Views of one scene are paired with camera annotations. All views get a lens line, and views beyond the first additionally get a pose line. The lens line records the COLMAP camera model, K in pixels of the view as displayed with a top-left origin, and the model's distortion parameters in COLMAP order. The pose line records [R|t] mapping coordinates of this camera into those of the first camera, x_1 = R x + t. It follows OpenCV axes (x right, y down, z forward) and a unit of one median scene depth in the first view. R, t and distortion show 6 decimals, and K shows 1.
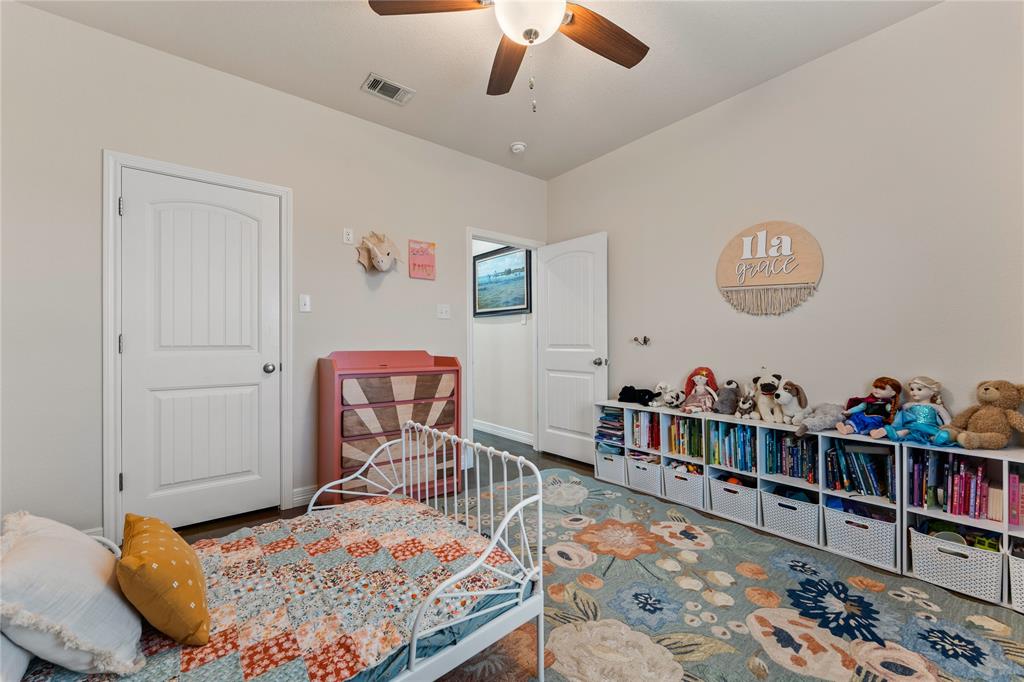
lens RADIAL K [[405.9, 0, 513.7], [0, 405.9, 343.2], [0, 0, 1]] dist [-0.001568, -0.000412]
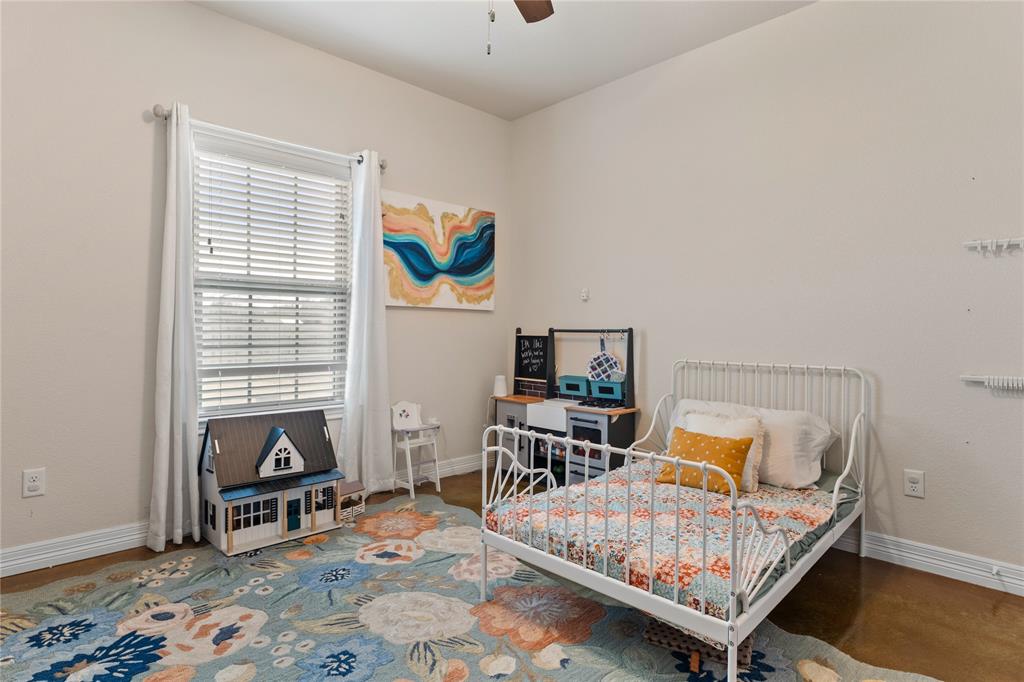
lens RADIAL K [[550.7, 0, 512.0], [0, 550.7, 341.0], [0, 0, 1]] dist [-0.000763, -0.000274]
pose [[-0.996234, -0.000927, -0.086697, 0.106743], [-0.002498, 0.999835, 0.018009, 0.011393], [0.086666, 0.018158, -0.996072, 2.268564]]
